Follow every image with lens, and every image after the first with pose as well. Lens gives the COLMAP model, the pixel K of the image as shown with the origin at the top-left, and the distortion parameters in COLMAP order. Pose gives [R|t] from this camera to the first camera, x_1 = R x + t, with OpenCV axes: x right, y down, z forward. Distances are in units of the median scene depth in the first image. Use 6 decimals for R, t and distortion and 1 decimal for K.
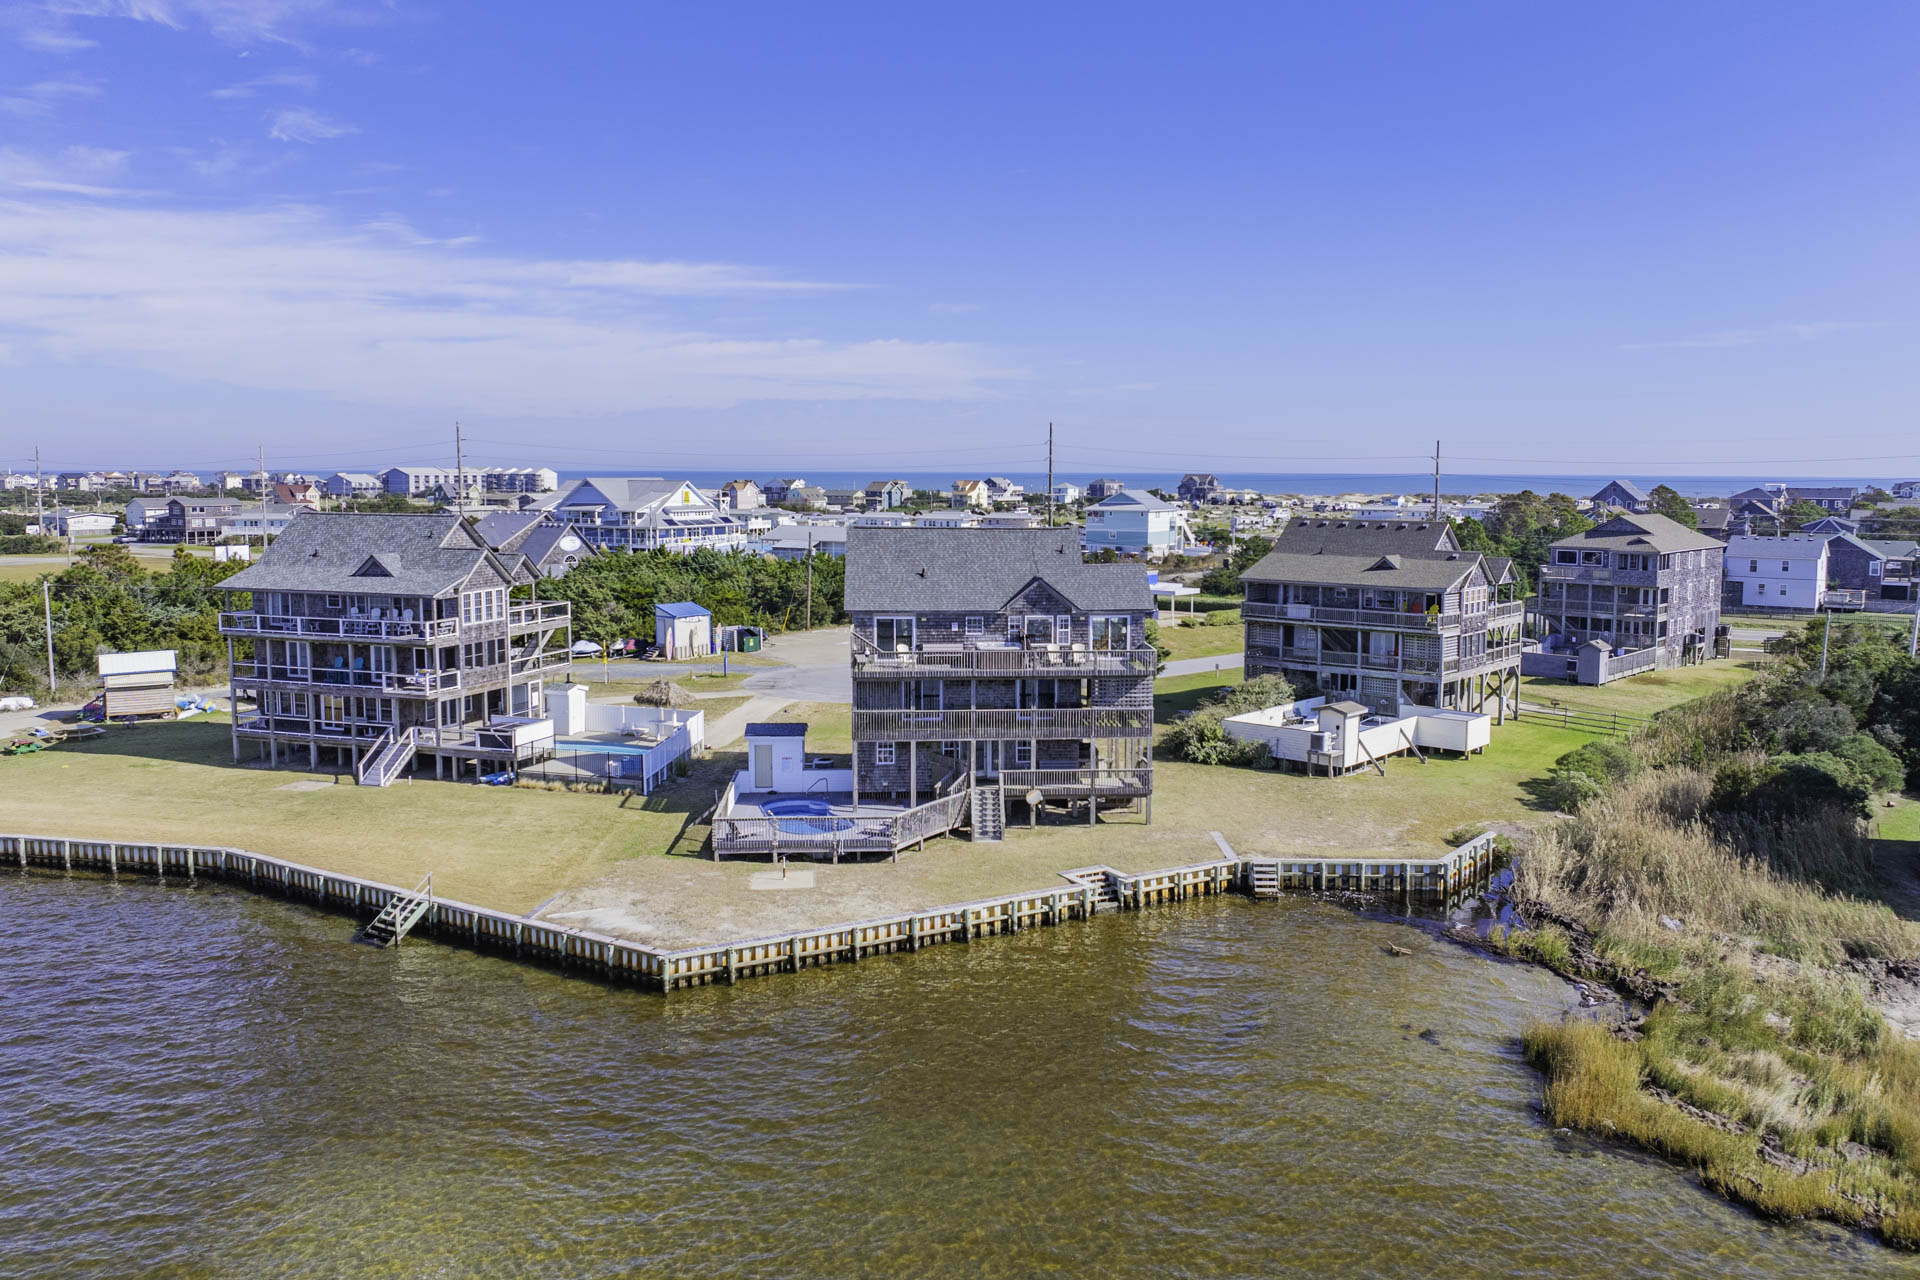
lens RADIAL K [[1468.5, 0, 1017.5], [0, 1468.5, 584.6], [0, 0, 1]] dist [-0.038351, -0.004957]
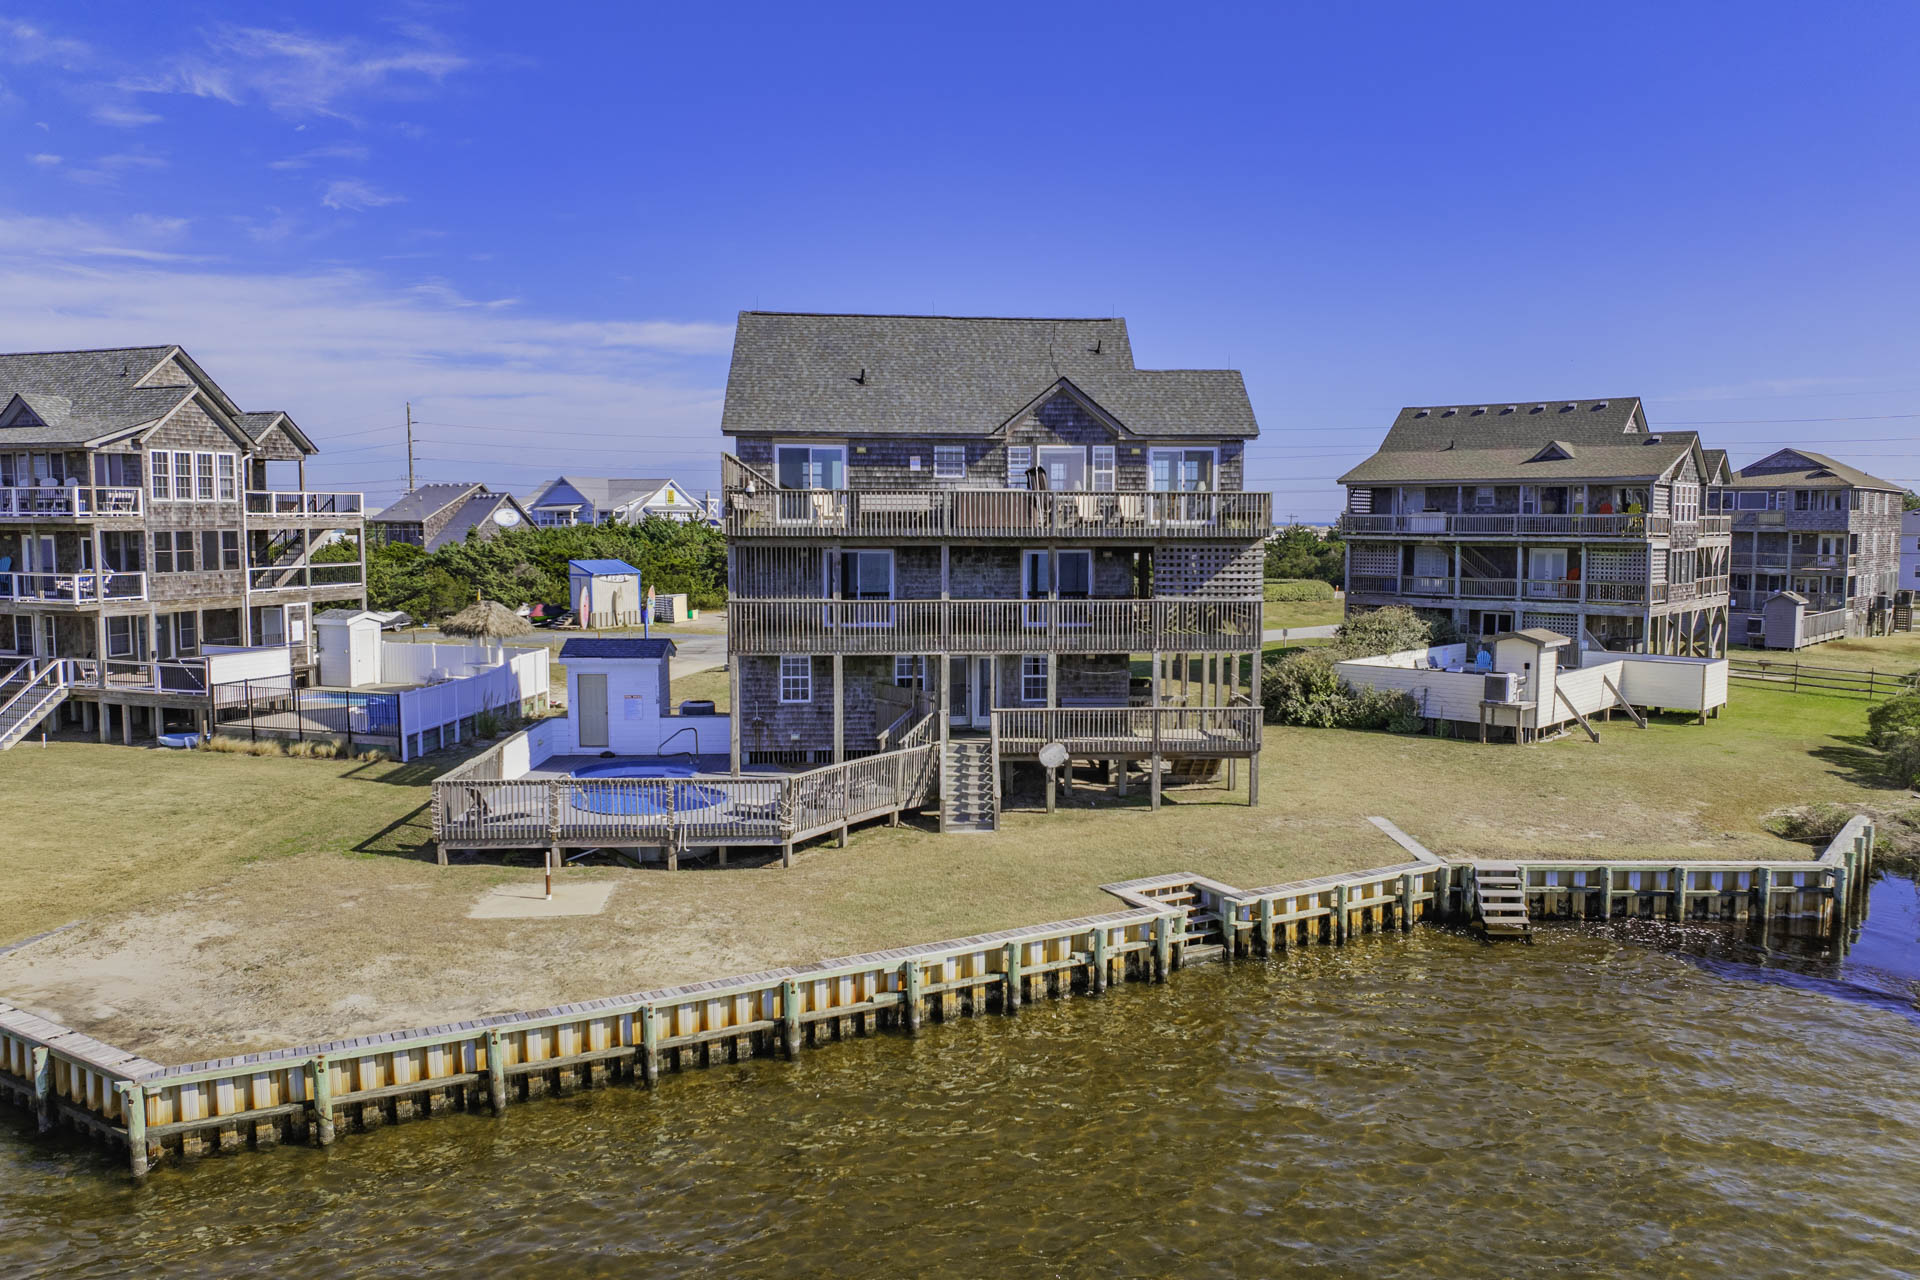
lens RADIAL K [[1410.8, 0, 1026.6], [0, 1410.8, 621.8], [0, 0, 1]] dist [-0.041515, -0.005599]
pose [[0.999998, 0.000074, -0.001767, 0.002086], [-0.000083, 0.999988, -0.004993, 0.095679], [0.001766, 0.004993, 0.999986, 0.456463]]
